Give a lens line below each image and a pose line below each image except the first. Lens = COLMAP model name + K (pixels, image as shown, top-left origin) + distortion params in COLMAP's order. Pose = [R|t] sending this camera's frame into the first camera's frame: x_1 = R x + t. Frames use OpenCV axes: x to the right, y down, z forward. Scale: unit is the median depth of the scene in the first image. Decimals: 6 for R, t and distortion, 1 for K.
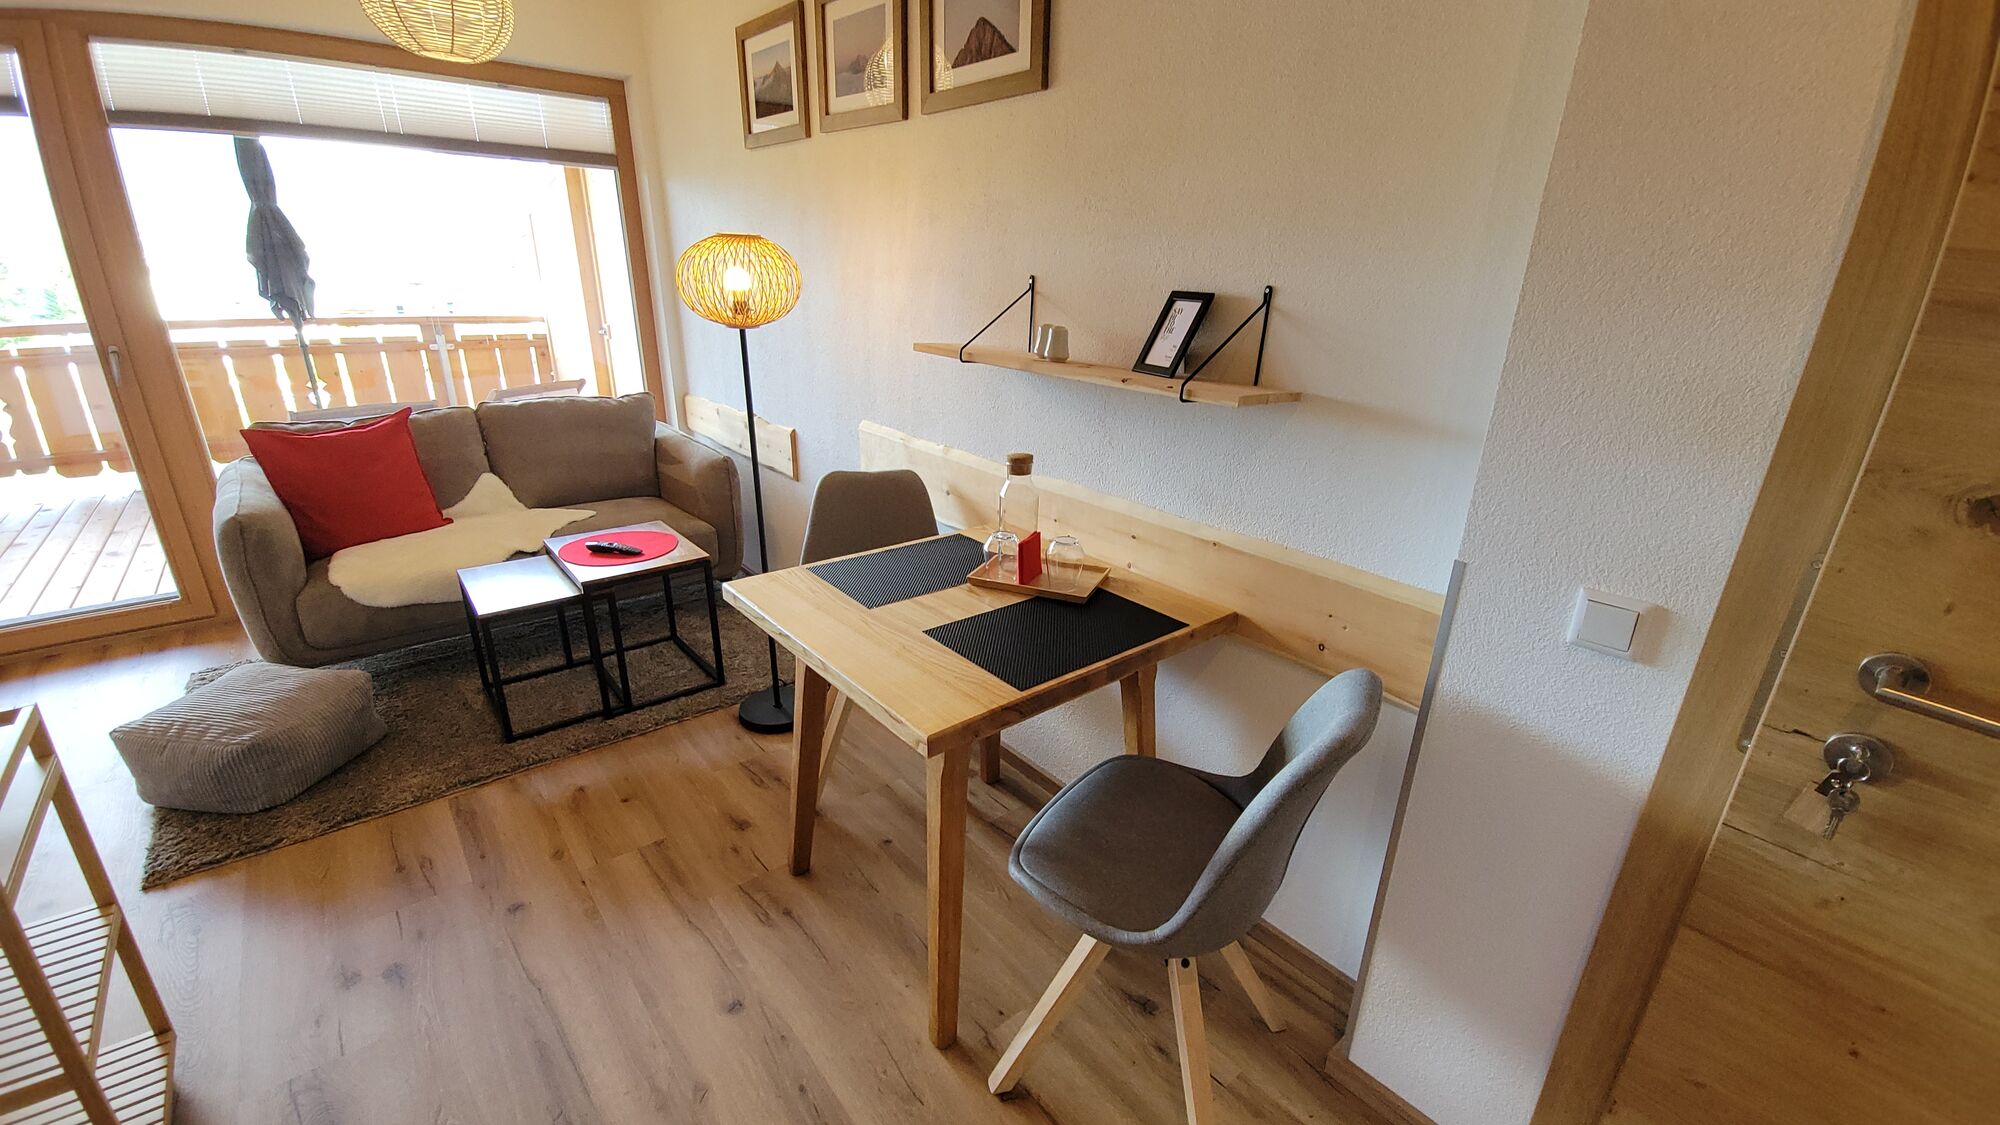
lens RADIAL K [[807.5, 0, 1003.8], [0, 807.5, 569.5], [0, 0, 1]] dist [0.009568, -0.005949]
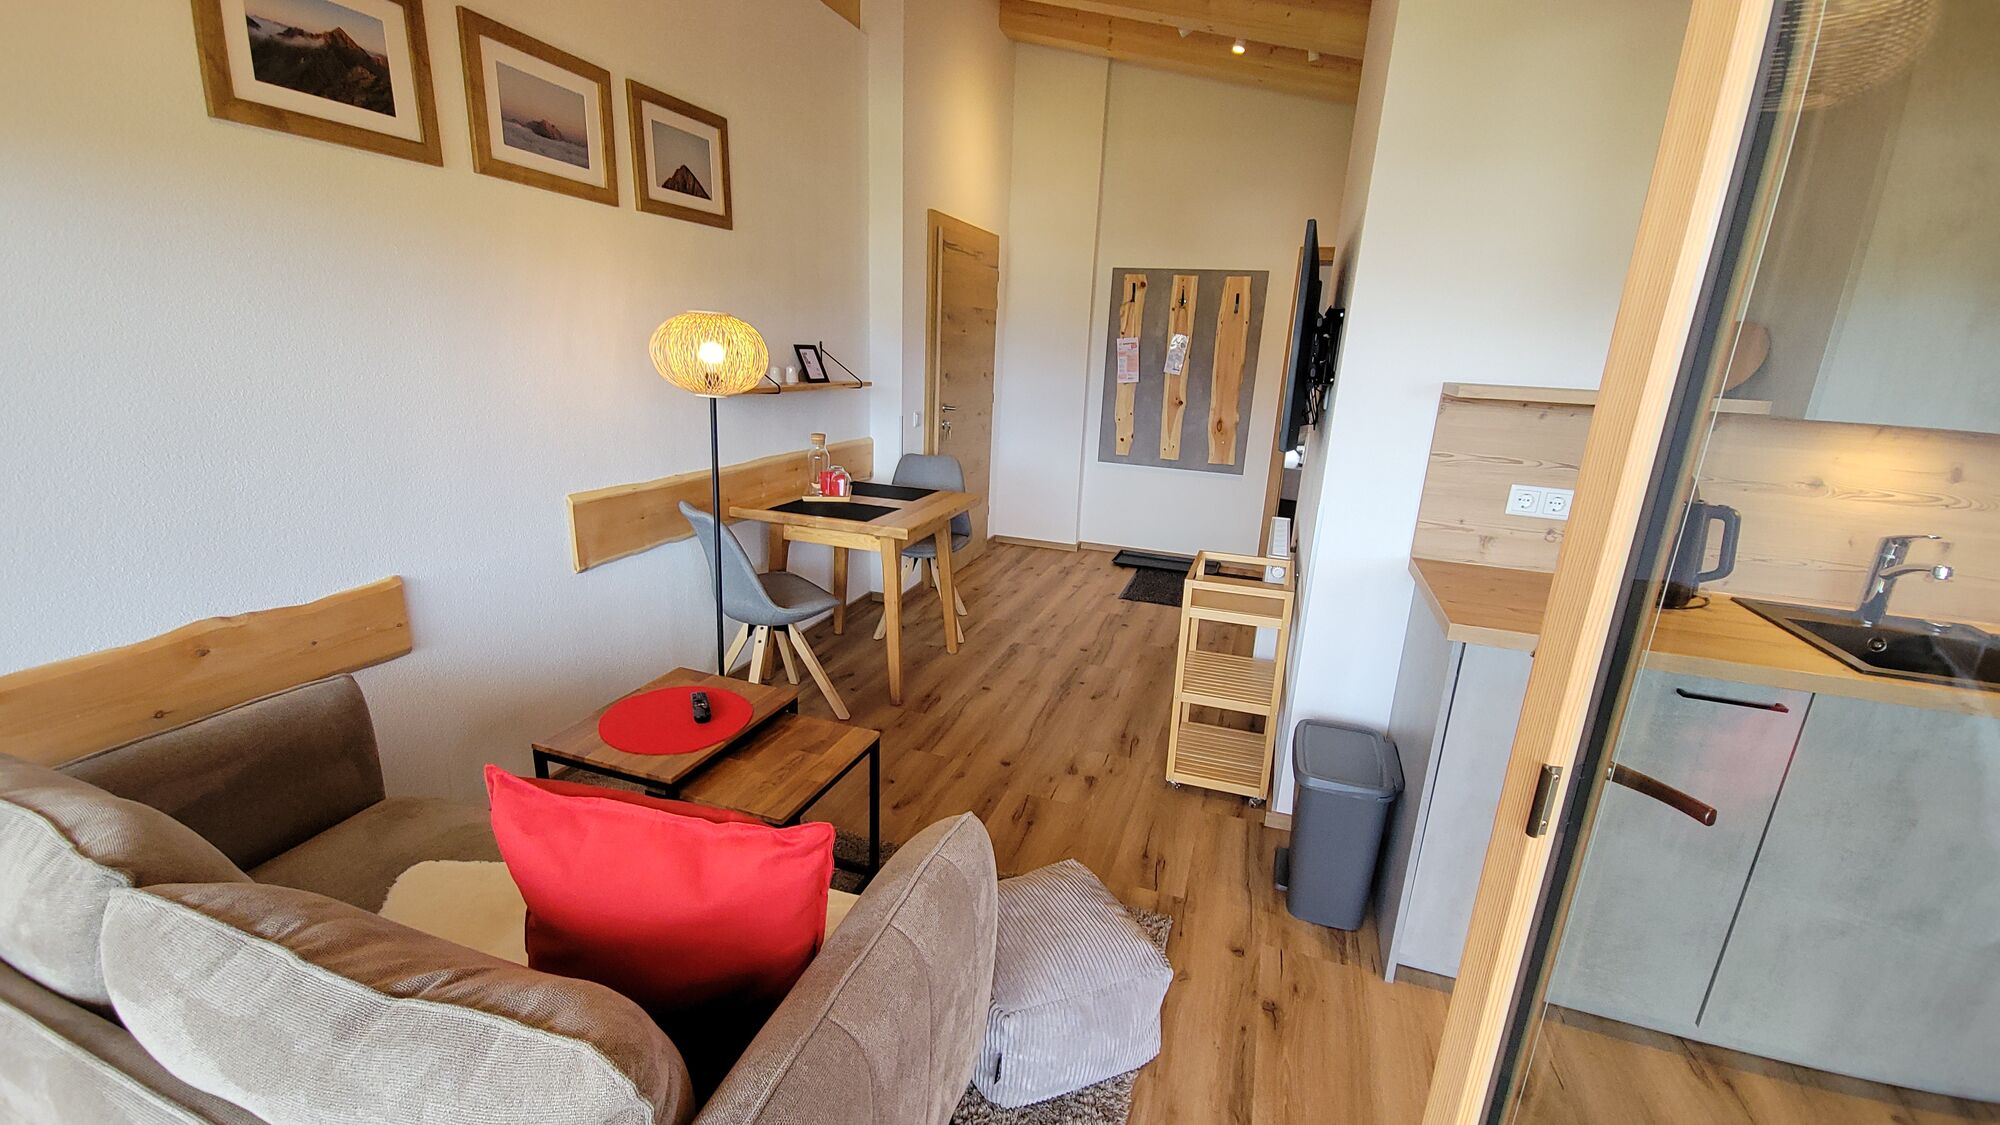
lens RADIAL K [[807.5, 0, 1003.6], [0, 807.5, 571.5], [0, 0, 1]] dist [0.009568, -0.005949]
pose [[-0.514462, -0.284599, 0.808908, -1.650209], [0.245046, 0.855189, 0.456731, -0.565155], [-0.821755, 0.433191, -0.370223, 1.342733]]
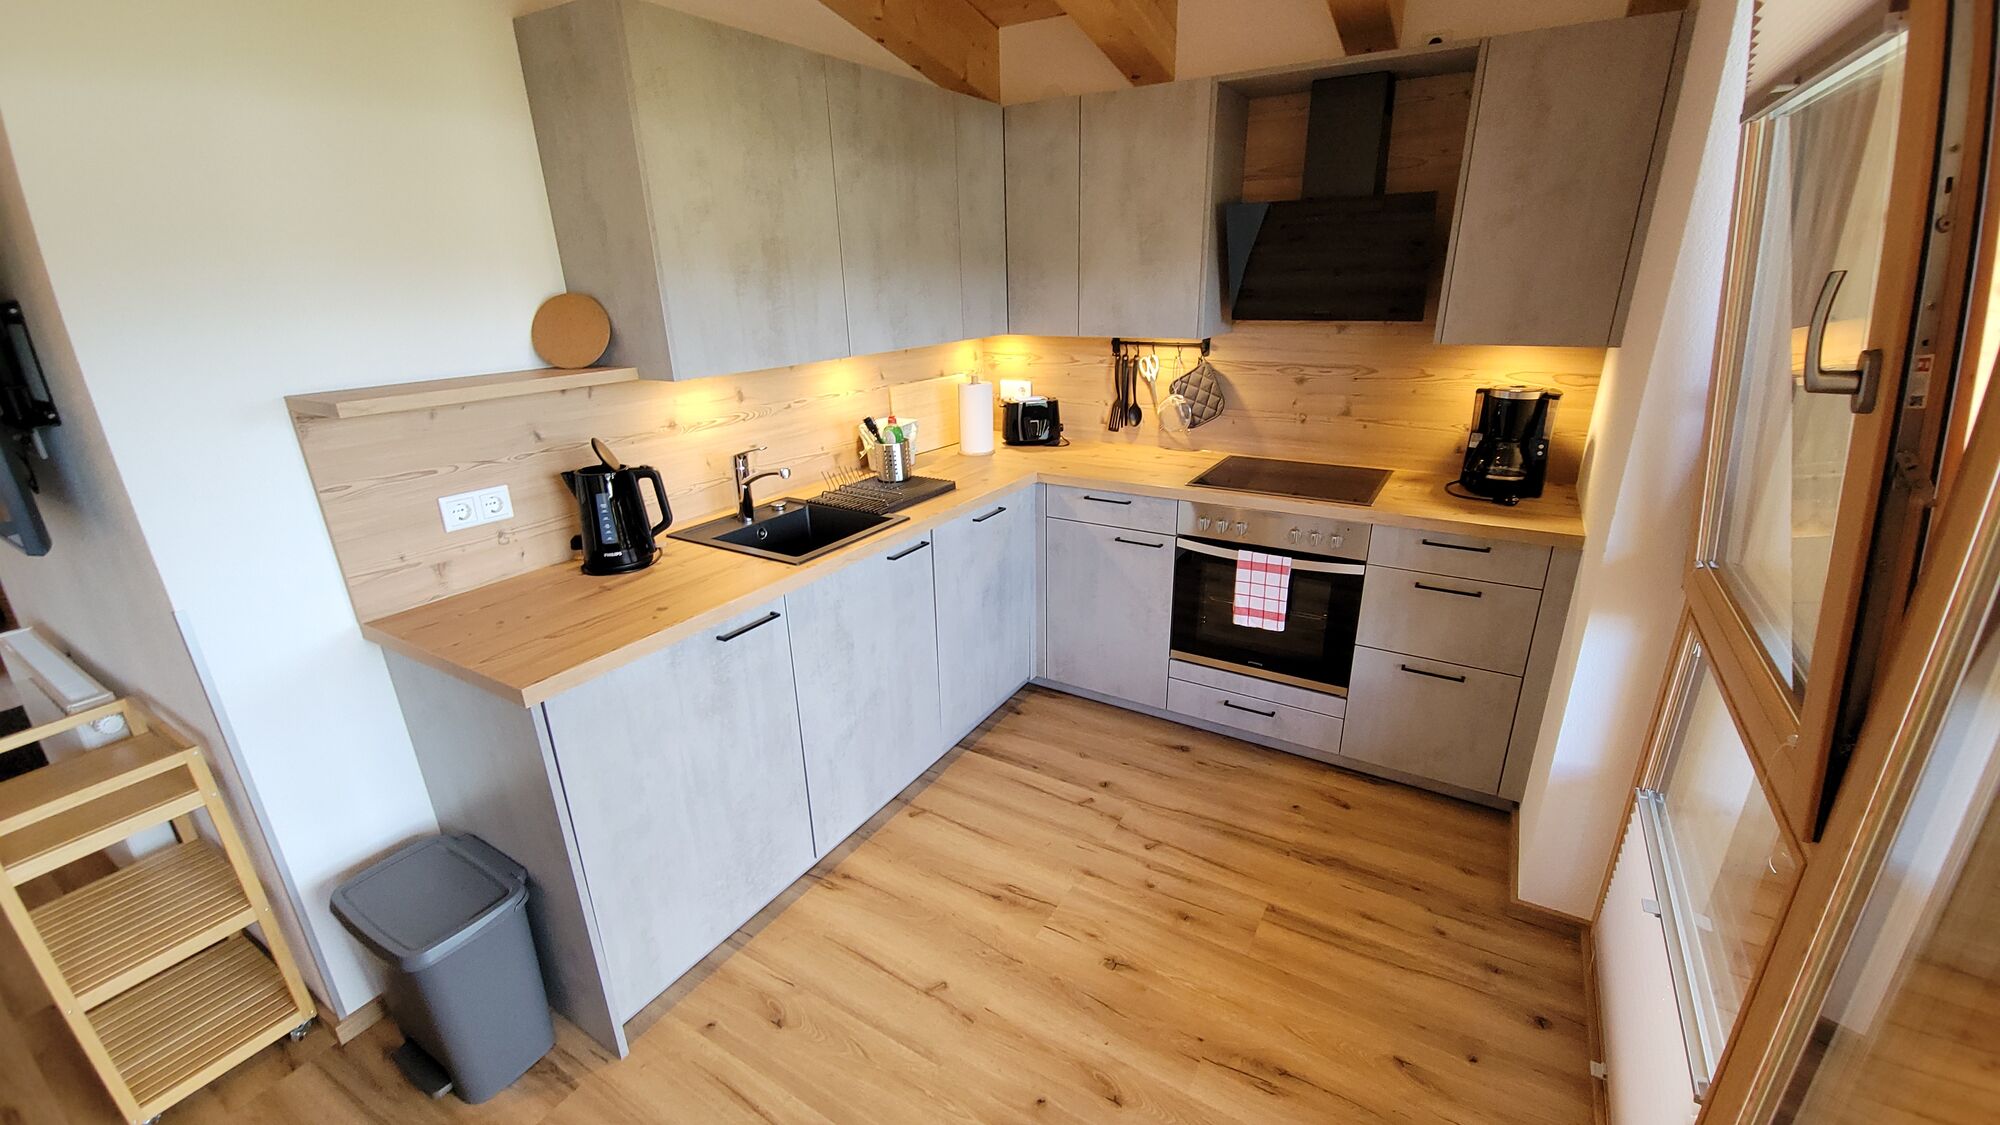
lens RADIAL K [[807.5, 0, 1005.7], [0, 807.5, 568.6], [0, 0, 1]] dist [0.009568, -0.005949]
pose [[-0.945653, 0.107178, -0.307008, -1.374708], [-0.116526, 0.769732, 0.627642, -0.596865], [0.303583, 0.629306, -0.715410, 1.218528]]
